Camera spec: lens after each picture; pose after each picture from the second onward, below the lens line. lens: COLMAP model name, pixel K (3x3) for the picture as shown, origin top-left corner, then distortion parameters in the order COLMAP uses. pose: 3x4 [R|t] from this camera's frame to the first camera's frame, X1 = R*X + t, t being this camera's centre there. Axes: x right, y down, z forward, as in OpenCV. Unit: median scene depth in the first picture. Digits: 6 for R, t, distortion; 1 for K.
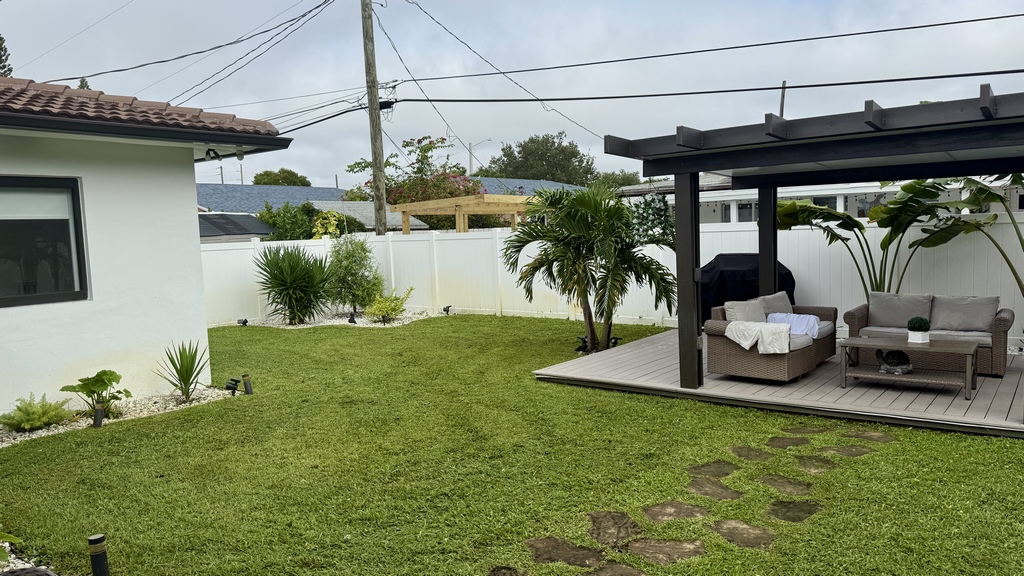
lens RADIAL K [[734.7, 0, 515.1], [0, 734.7, 291.9], [0, 0, 1]] dist [0.144610, -0.198660]
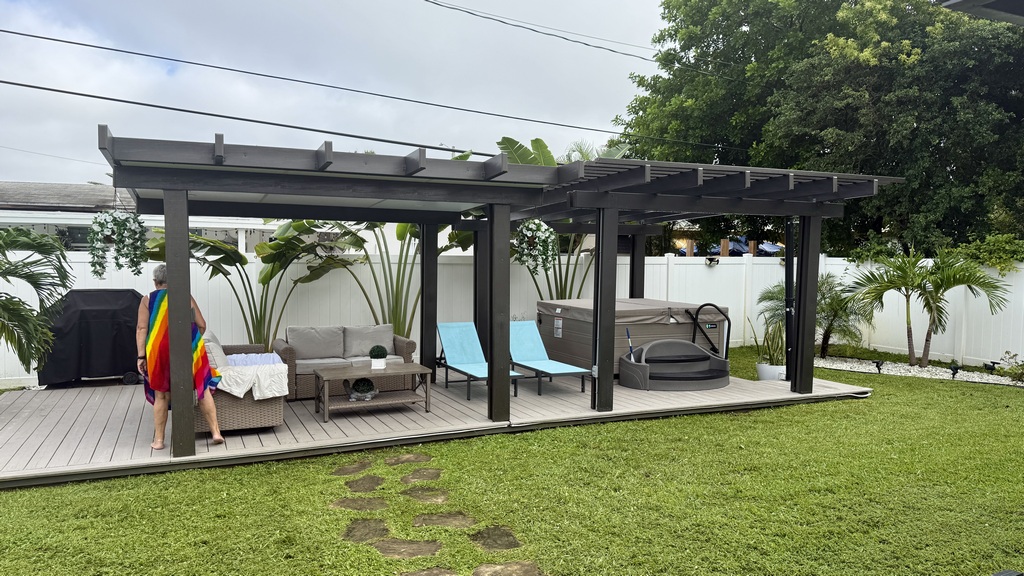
lens RADIAL K [[734.7, 0, 515.1], [0, 734.7, 291.9], [0, 0, 1]] dist [0.144610, -0.198660]
pose [[0.475587, -0.009113, 0.879621, -0.315813], [0.050114, 0.998603, -0.016749, -0.016657], [-0.878240, 0.052047, 0.475379, 0.294852]]
